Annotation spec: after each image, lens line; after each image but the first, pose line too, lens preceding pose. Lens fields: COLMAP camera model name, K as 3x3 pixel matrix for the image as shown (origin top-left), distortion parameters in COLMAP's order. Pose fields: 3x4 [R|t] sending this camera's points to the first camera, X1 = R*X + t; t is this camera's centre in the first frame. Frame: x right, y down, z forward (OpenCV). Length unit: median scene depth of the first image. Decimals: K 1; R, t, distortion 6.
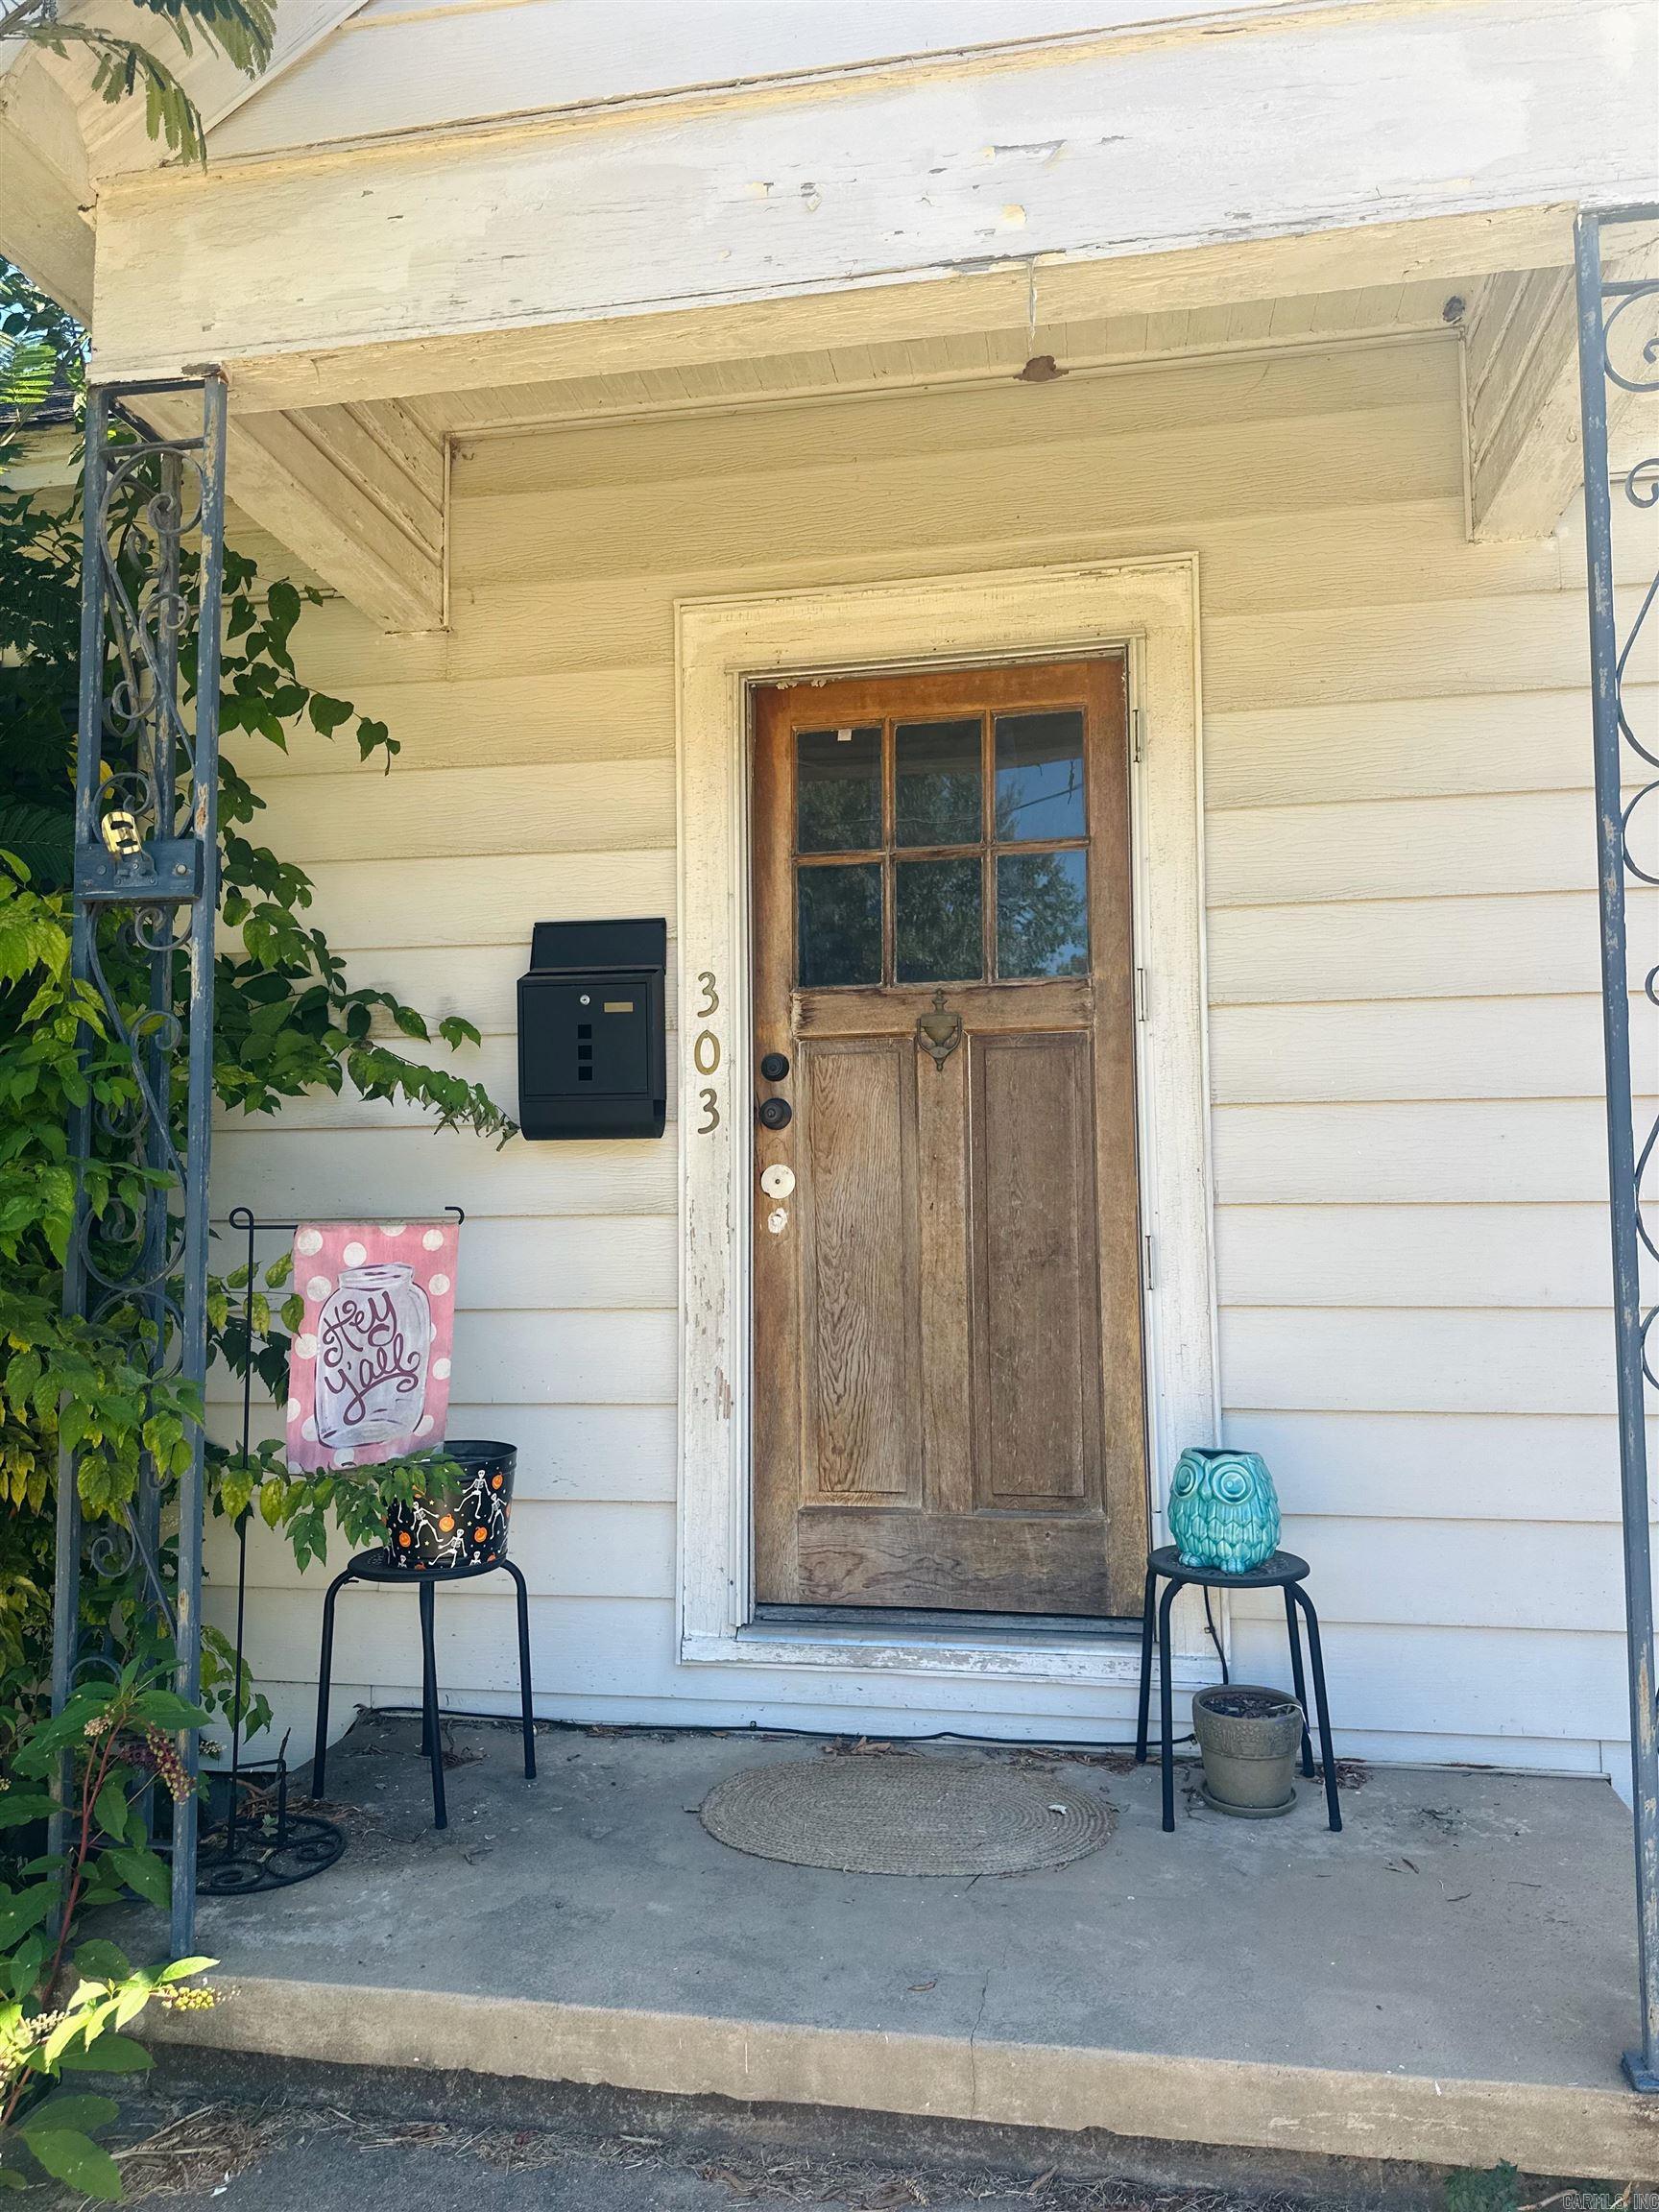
lens RADIAL K [[1542.4, 0, 829.5], [0, 1542.4, 1106.0], [0, 0, 1]] dist [0.174931, -0.313435]
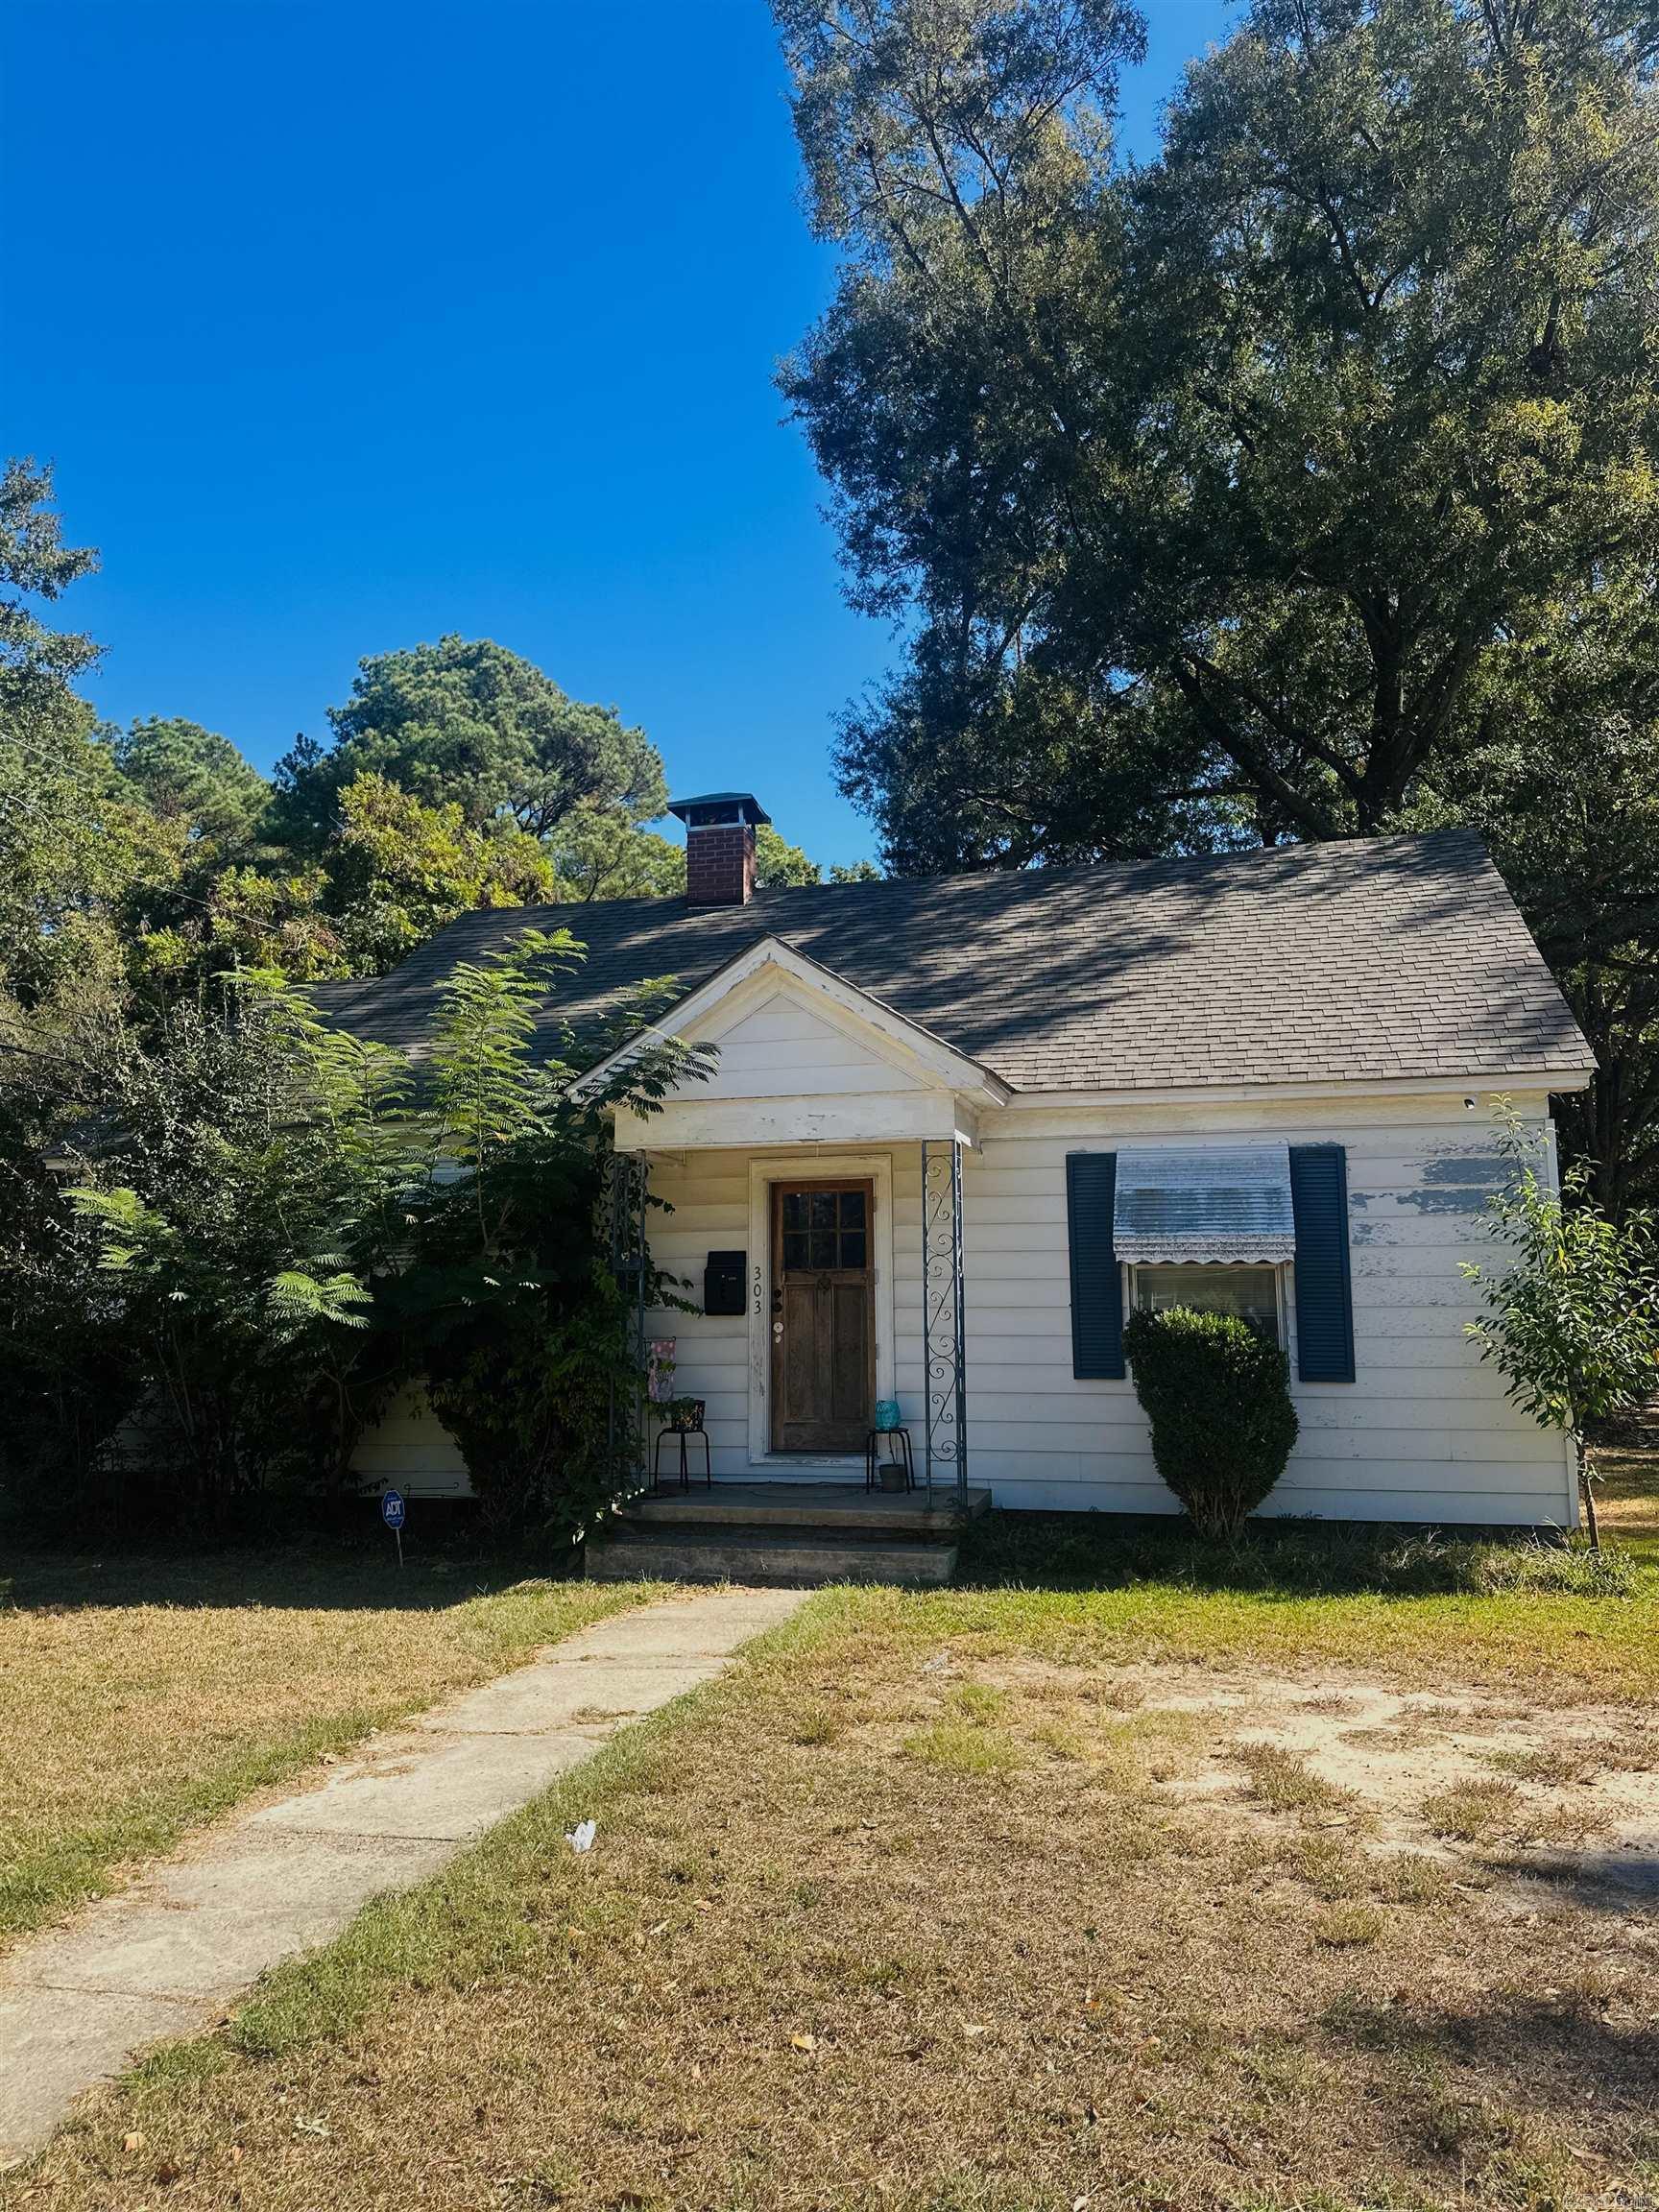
lens RADIAL K [[1542.4, 0, 829.5], [0, 1542.4, 1106.0], [0, 0, 1]] dist [0.174931, -0.313435]
pose [[0.998032, -0.002783, -0.062645, 0.304083], [0.000021, 0.999030, -0.044043, -0.297533], [0.062707, 0.043955, 0.997064, -2.497159]]
